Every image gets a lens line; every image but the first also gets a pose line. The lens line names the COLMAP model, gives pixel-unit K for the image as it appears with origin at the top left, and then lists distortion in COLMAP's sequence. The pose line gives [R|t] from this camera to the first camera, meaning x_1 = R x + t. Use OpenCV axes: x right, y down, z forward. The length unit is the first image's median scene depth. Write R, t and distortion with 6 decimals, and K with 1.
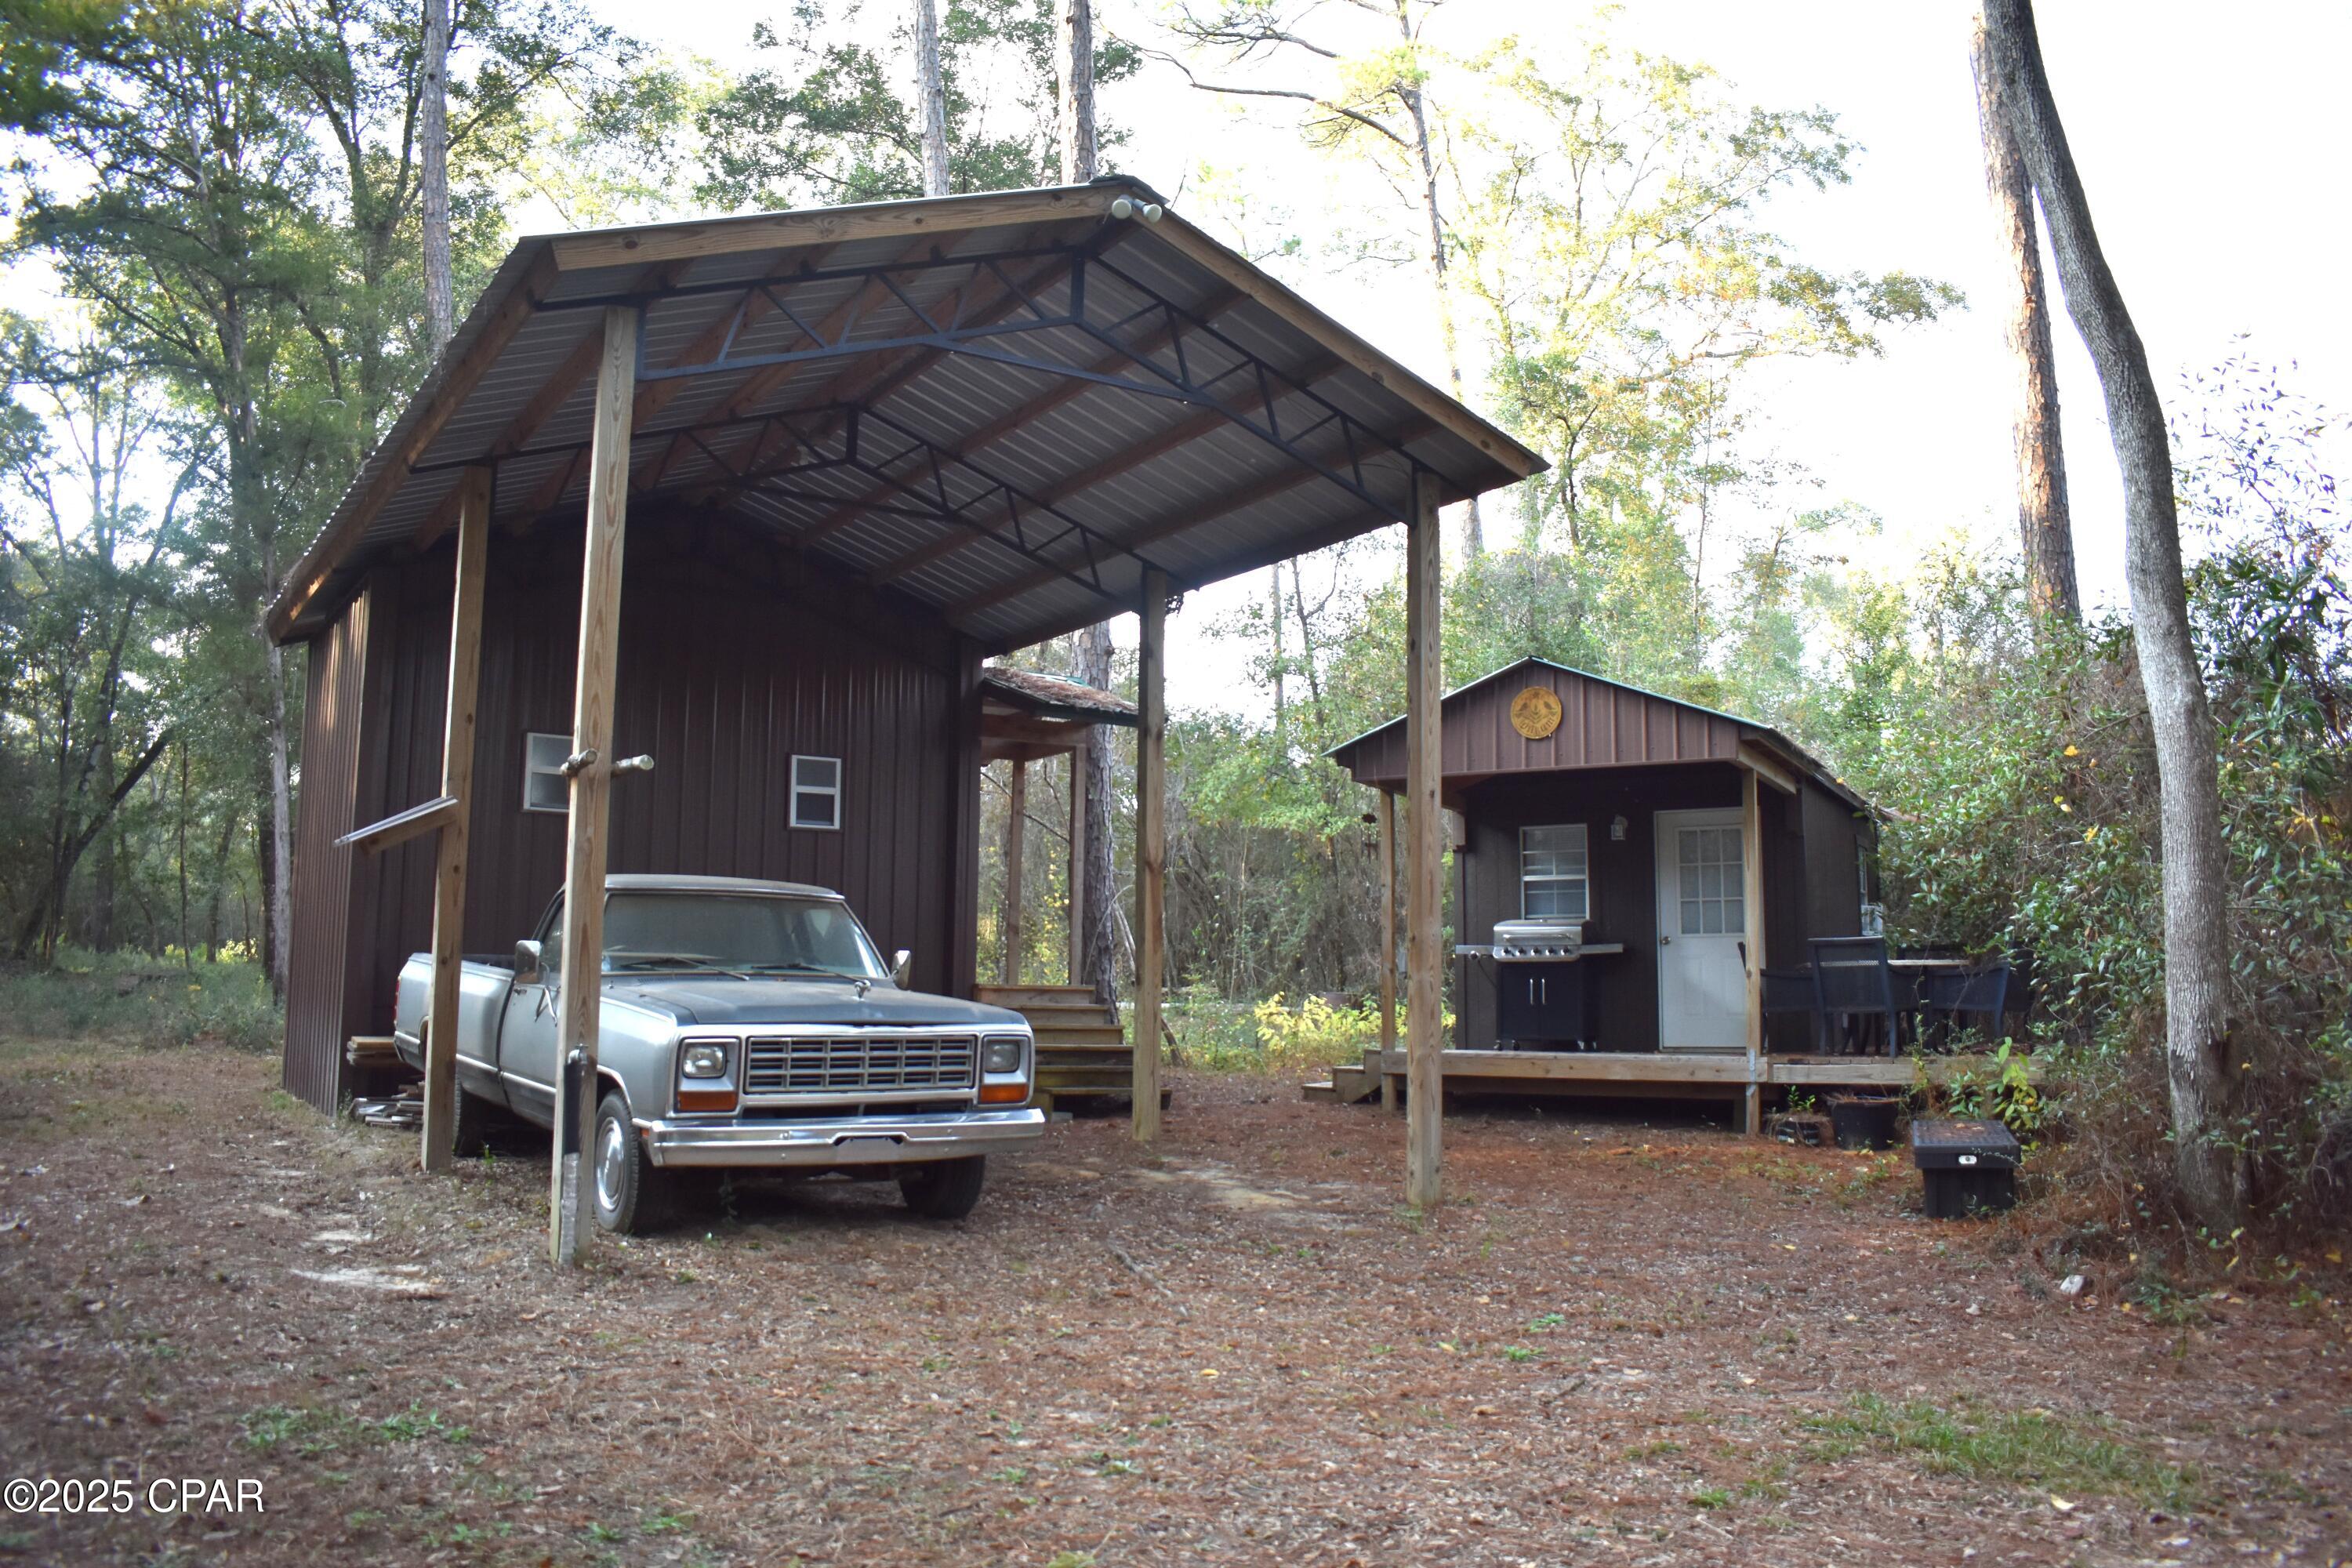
lens RADIAL K [[1831.0, 0, 1176.0], [0, 1831.0, 784.0], [0, 0, 1]] dist [-0.093387, 0.011118]
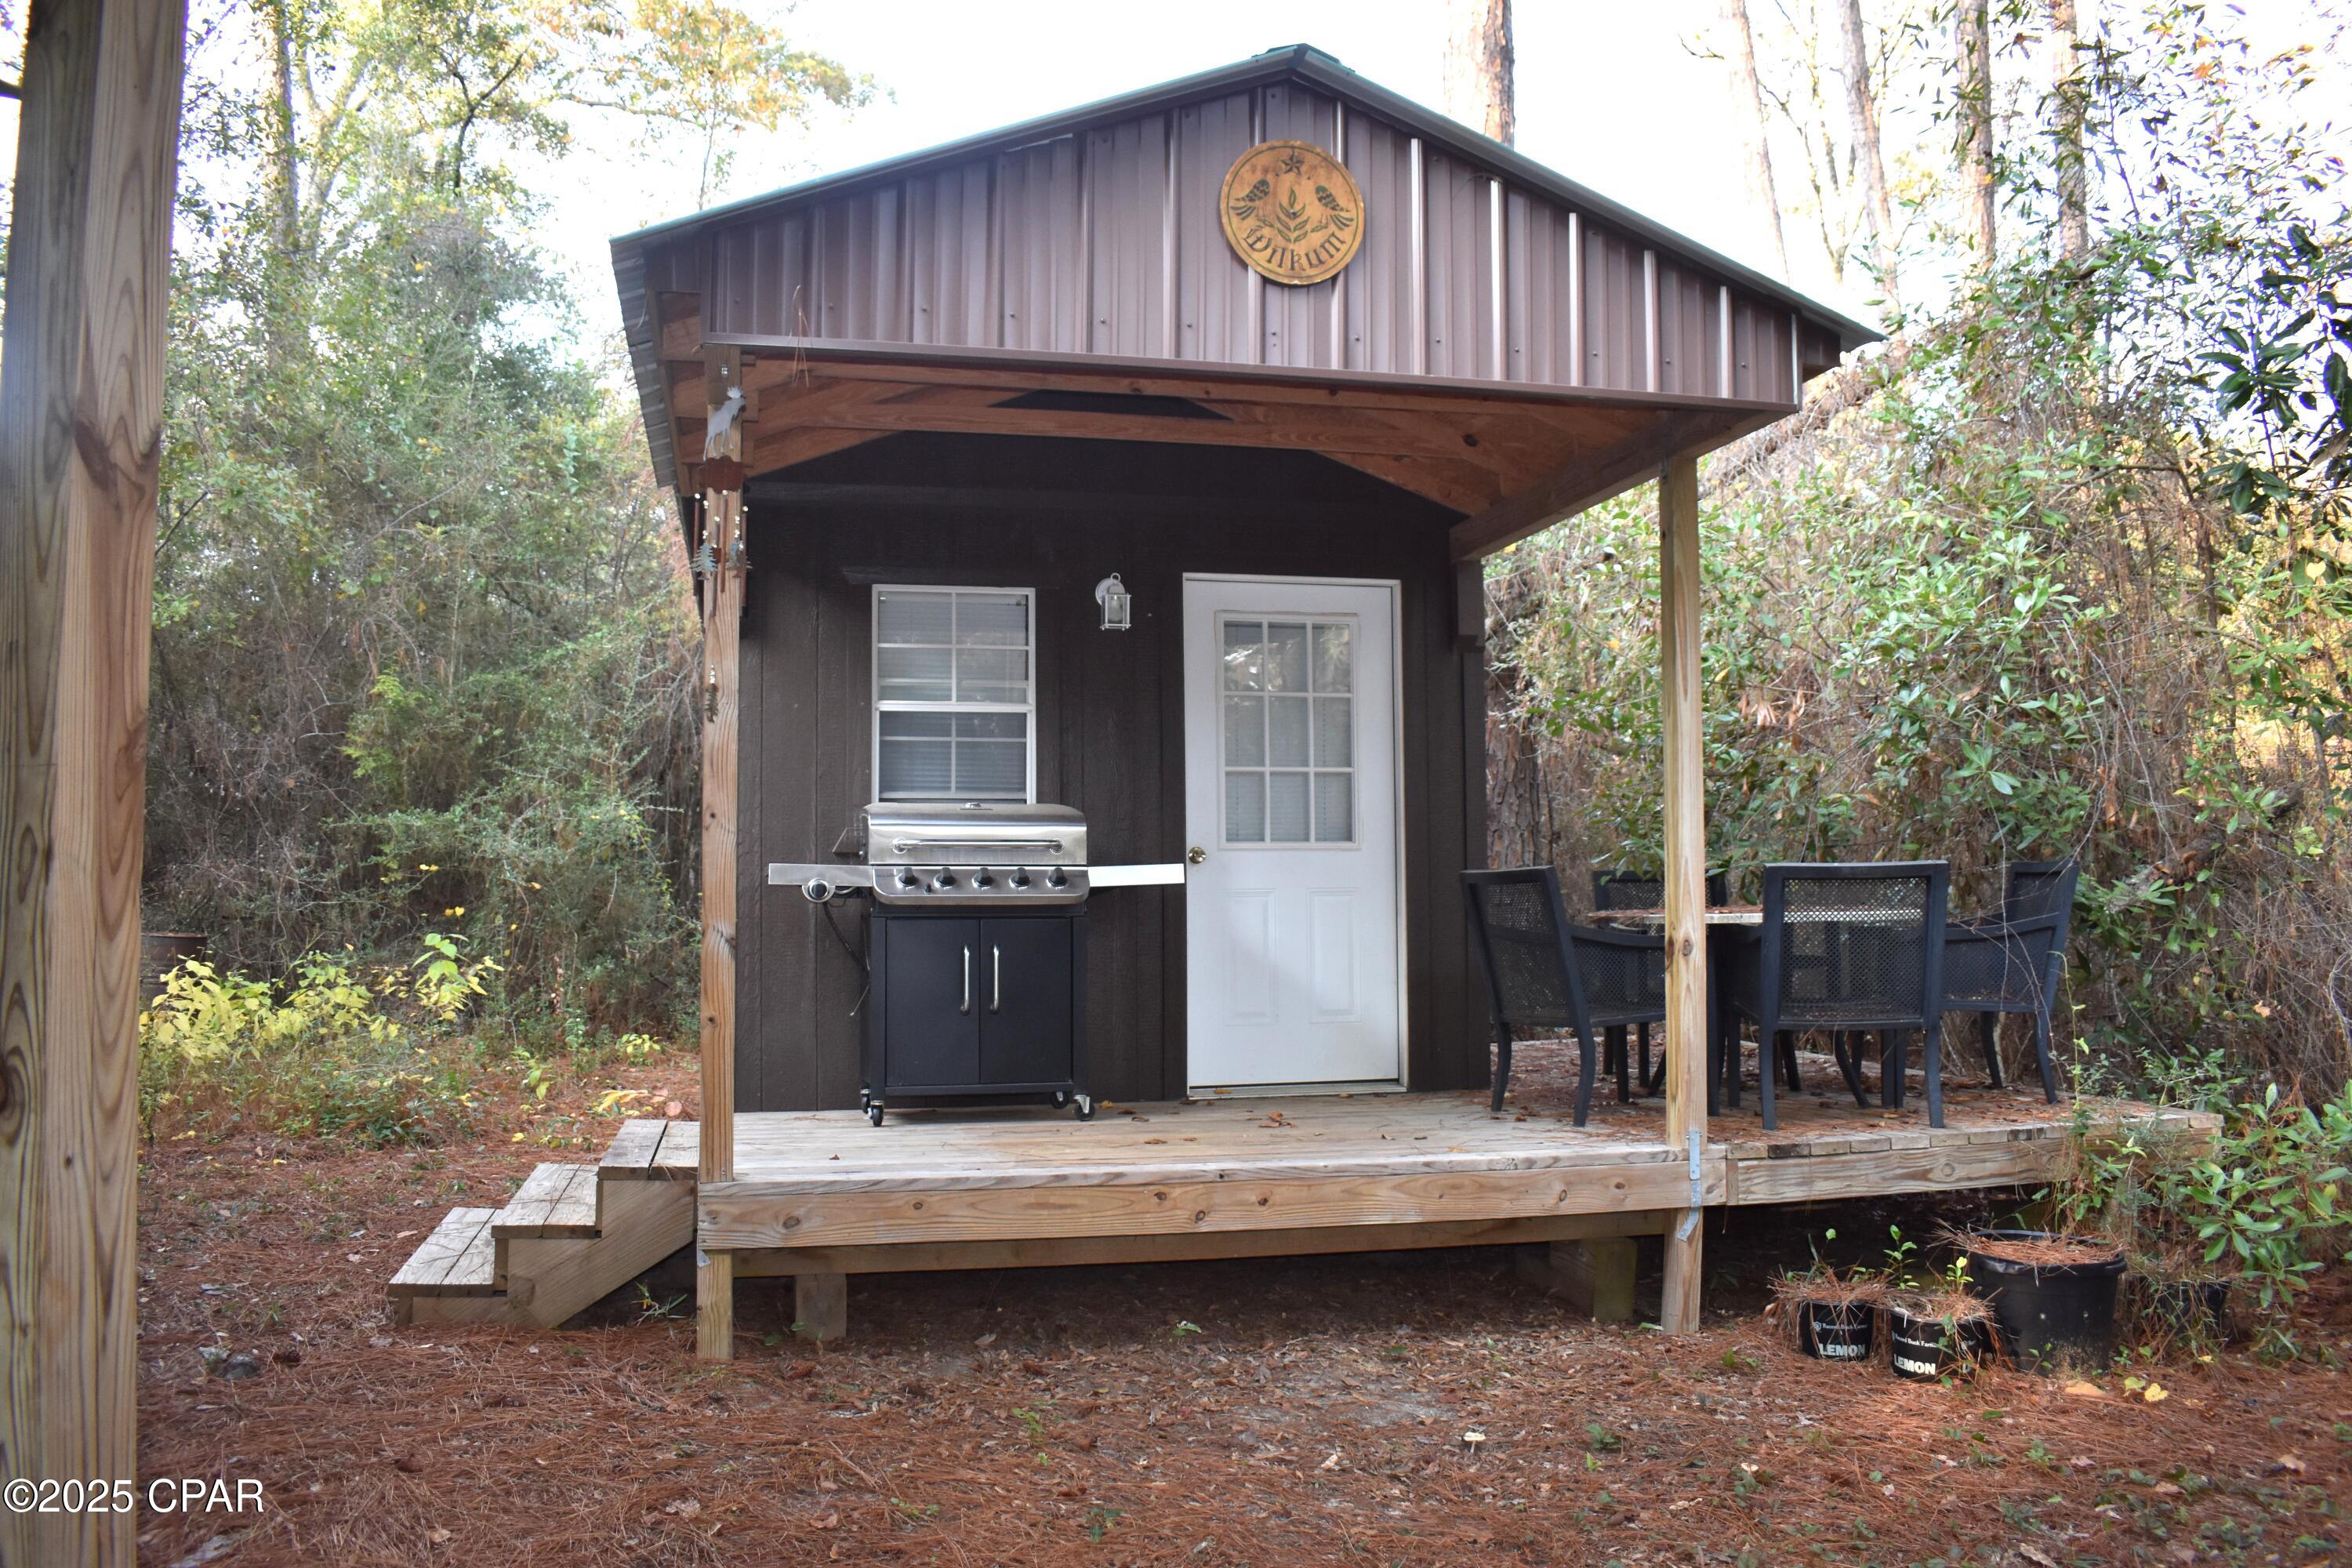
lens RADIAL K [[1831.0, 0, 1176.0], [0, 1831.0, 784.0], [0, 0, 1]] dist [-0.093387, 0.011118]
pose [[0.749092, 0.030479, 0.661765, -0.042682], [-0.070075, 0.996982, 0.033404, 0.055384], [-0.658750, -0.071396, 0.748967, 0.686792]]
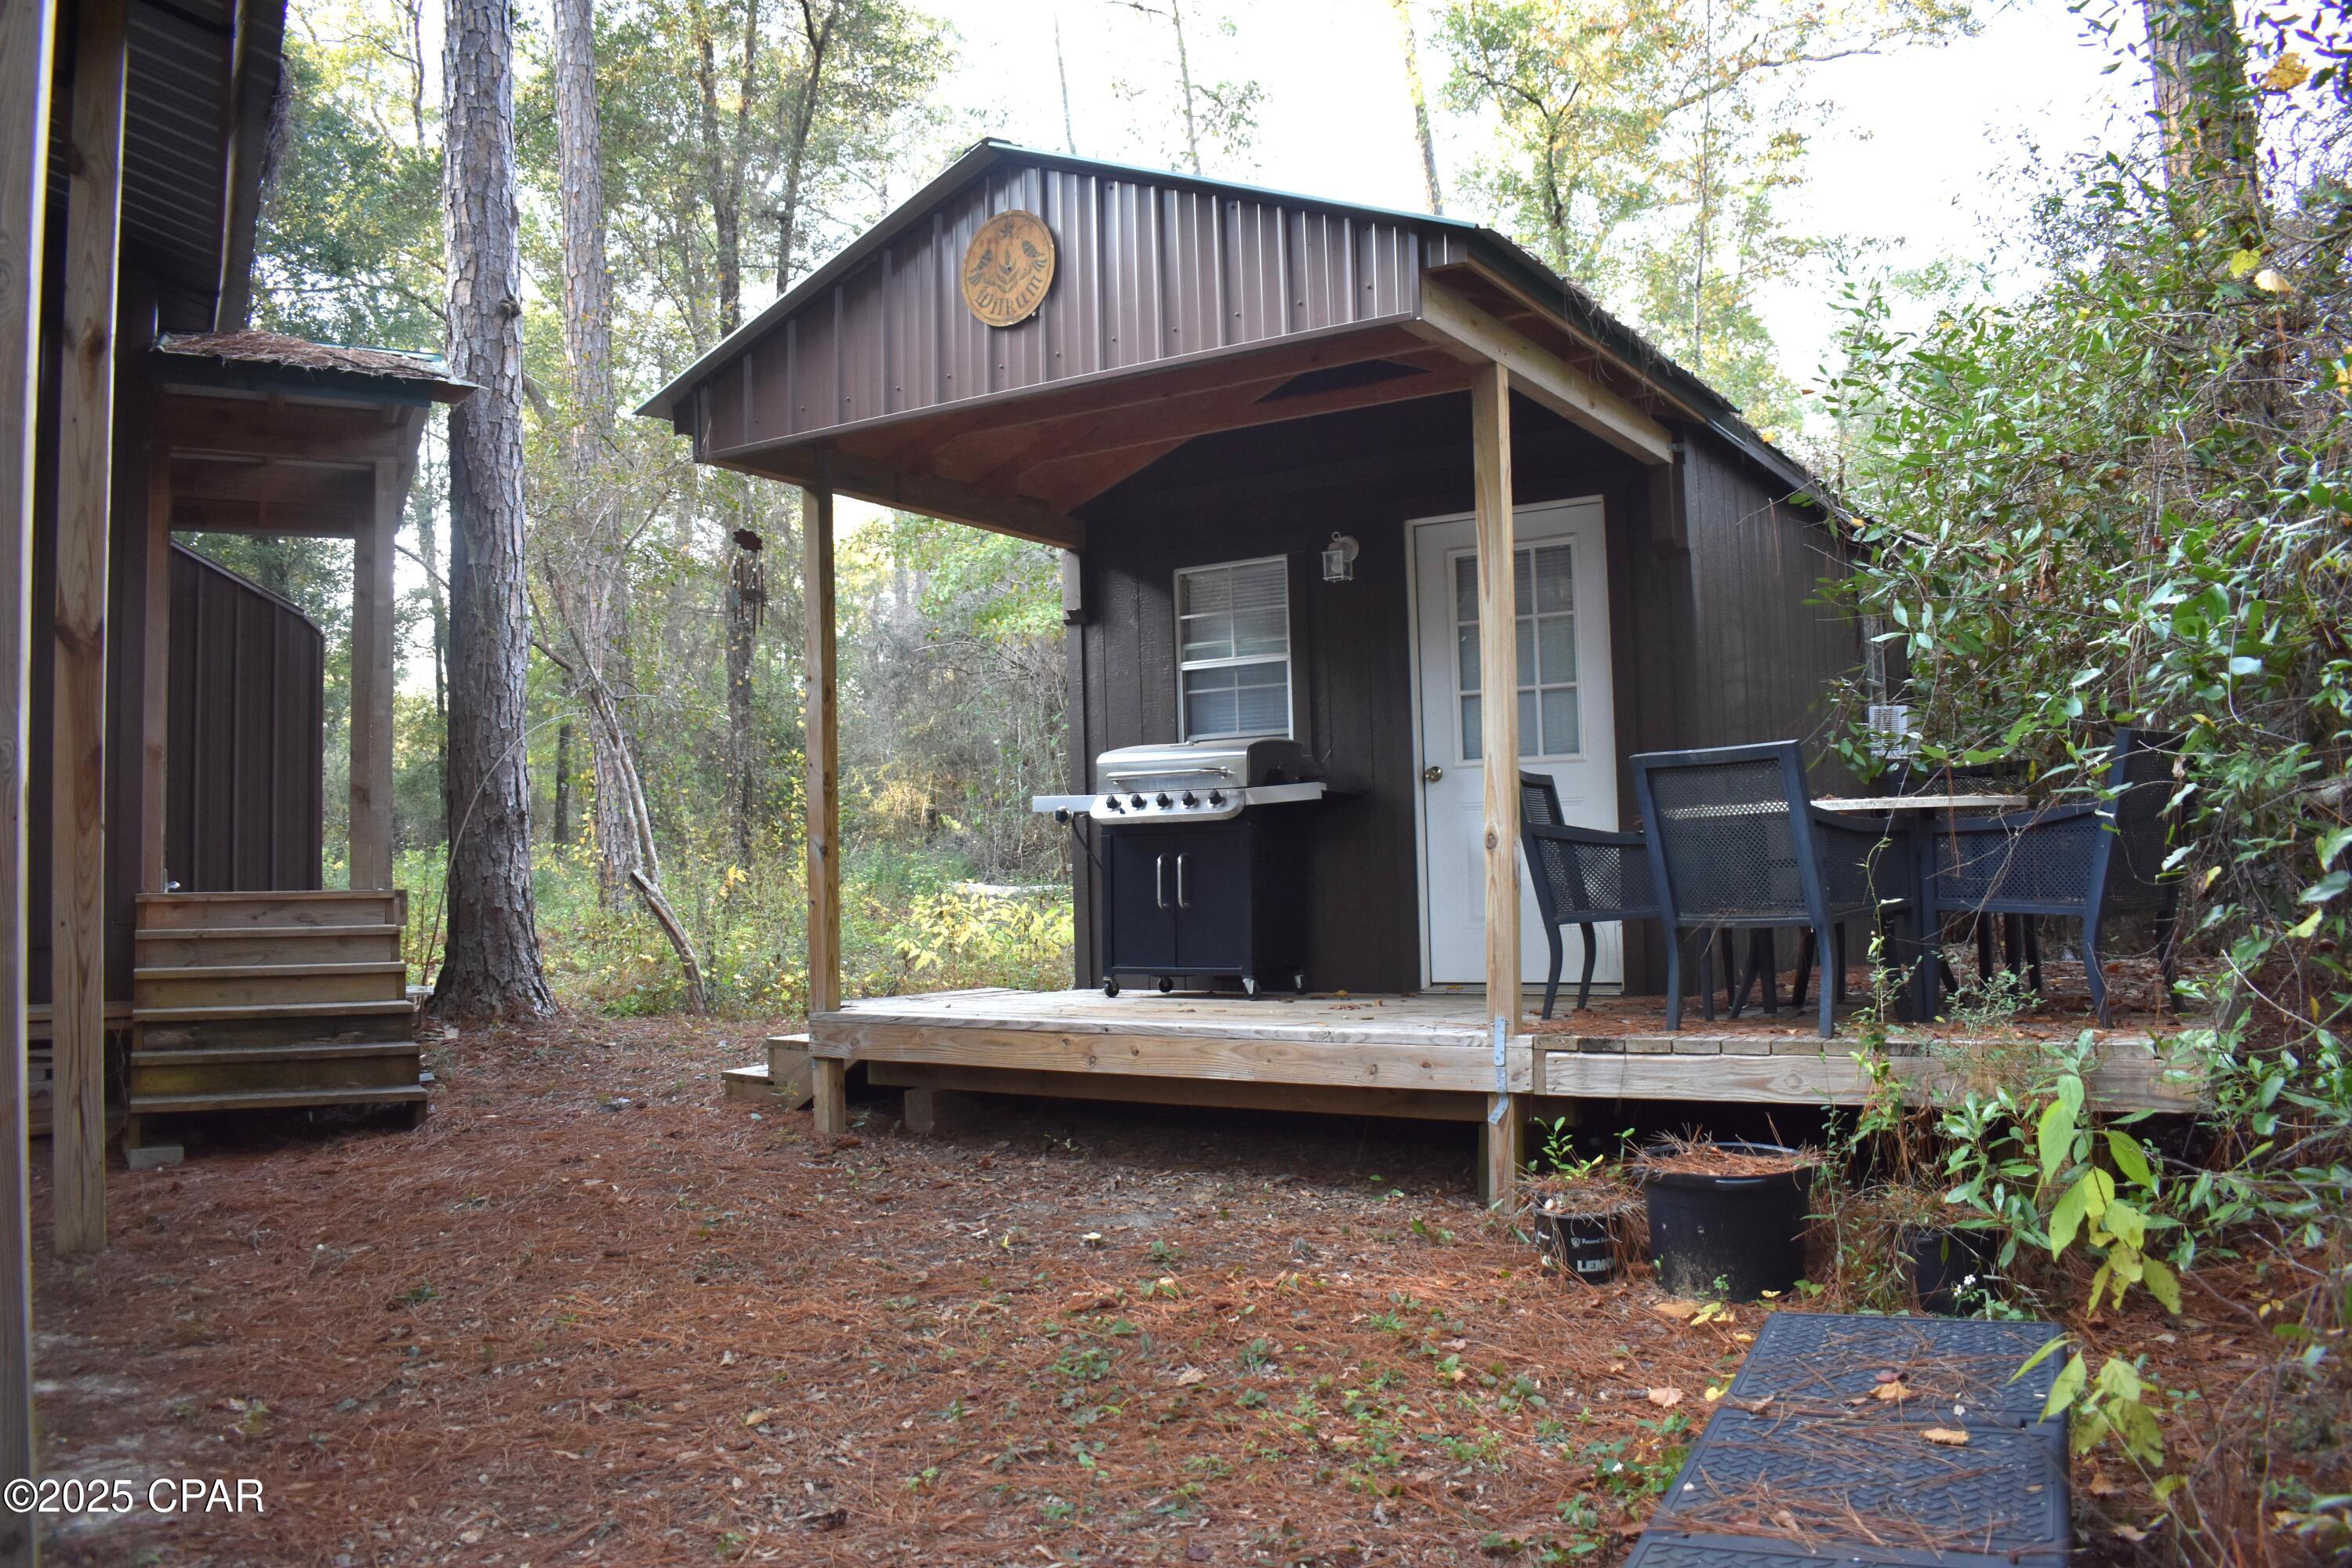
lens RADIAL K [[1831.0, 0, 1176.0], [0, 1831.0, 784.0], [0, 0, 1]] dist [-0.093387, 0.011118]
pose [[0.996934, -0.033500, -0.070708, 0.244284], [0.038560, 0.996698, 0.071452, 0.051913], [0.068081, -0.073959, 0.994935, 0.507796]]
